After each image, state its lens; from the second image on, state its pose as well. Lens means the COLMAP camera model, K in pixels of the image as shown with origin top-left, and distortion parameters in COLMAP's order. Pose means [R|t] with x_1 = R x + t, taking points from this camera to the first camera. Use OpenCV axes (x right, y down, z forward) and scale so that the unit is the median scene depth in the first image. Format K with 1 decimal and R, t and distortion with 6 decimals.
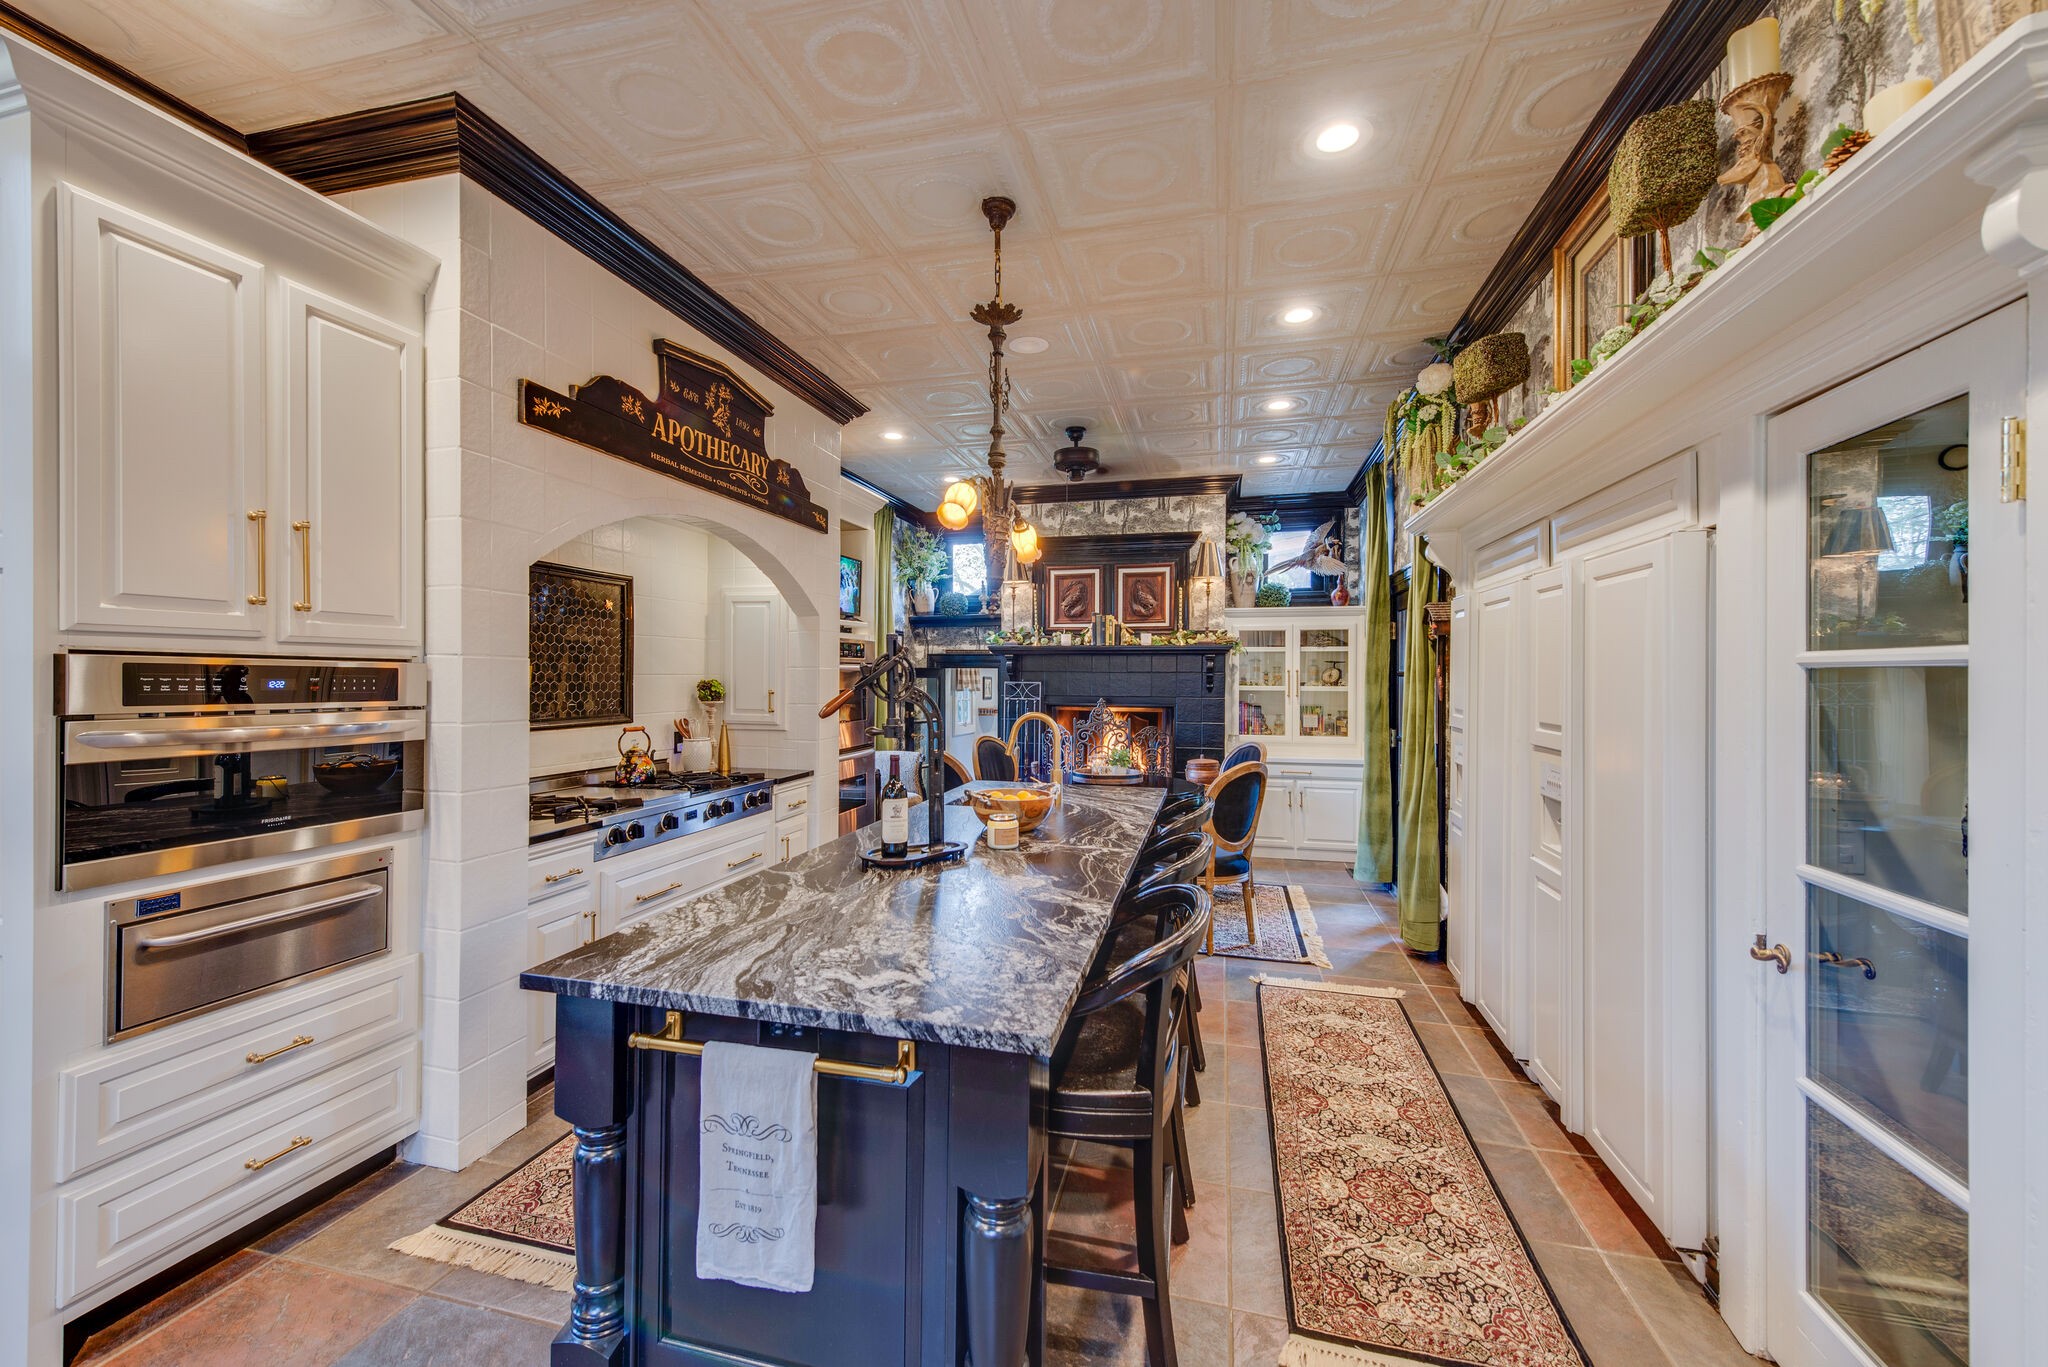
lens RADIAL K [[810.1, 0, 1020.1], [0, 810.1, 680.8], [0, 0, 1]] dist [0.015635, 0.000091]
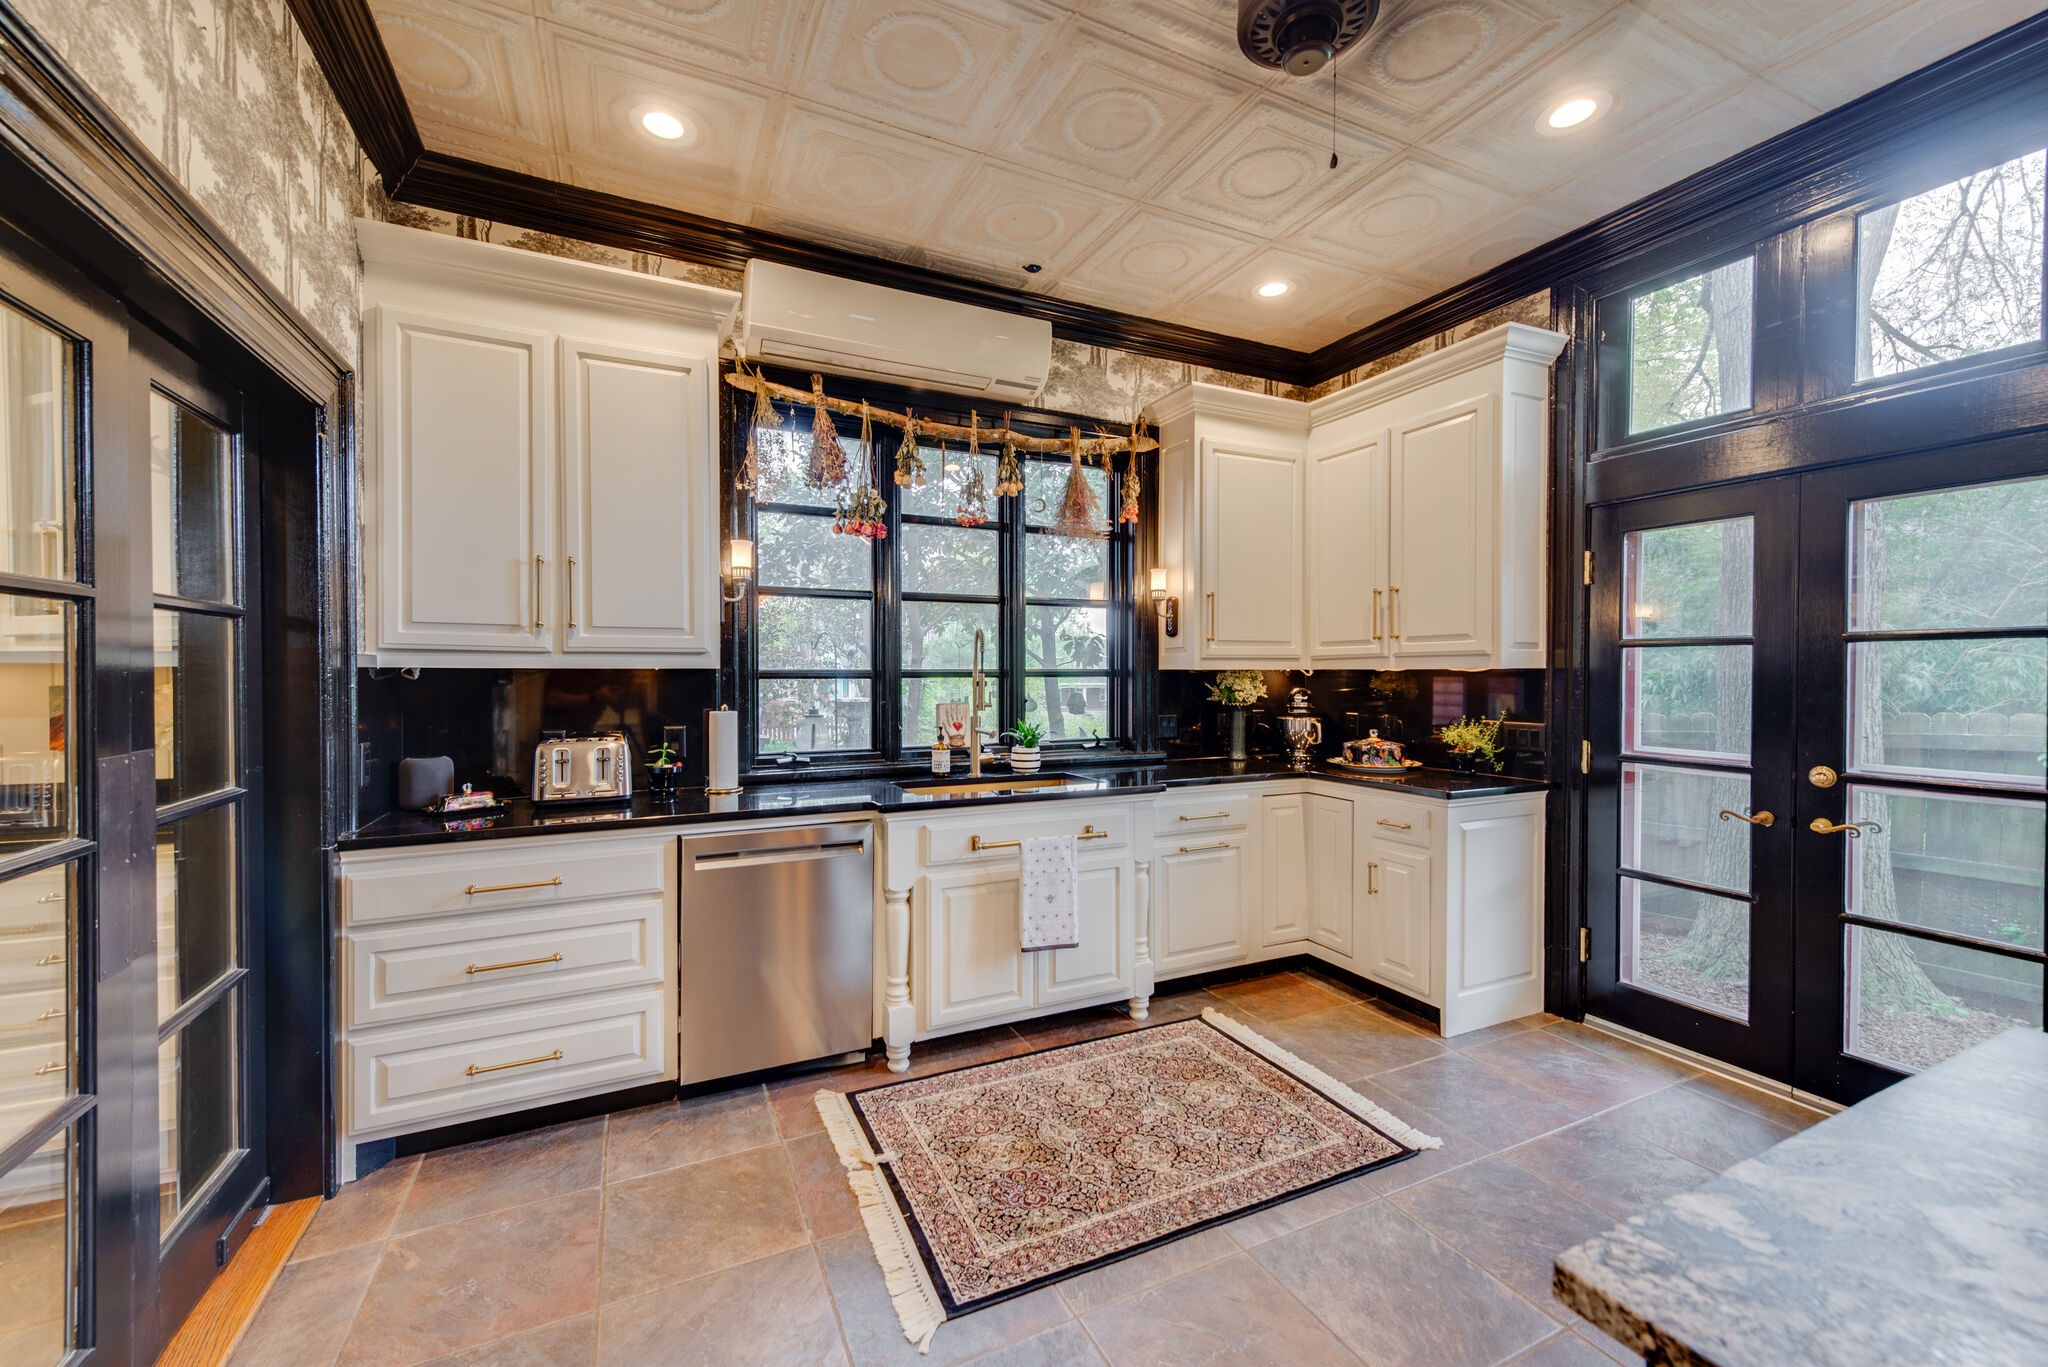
lens RADIAL K [[810.1, 0, 1020.1], [0, 810.1, 680.8], [0, 0, 1]] dist [0.015635, 0.000091]
pose [[-0.769588, 0.001711, -0.638538, 0.218518], [-0.009768, 0.999848, 0.014452, 0.019764], [0.638466, 0.017359, -0.769454, 0.402443]]
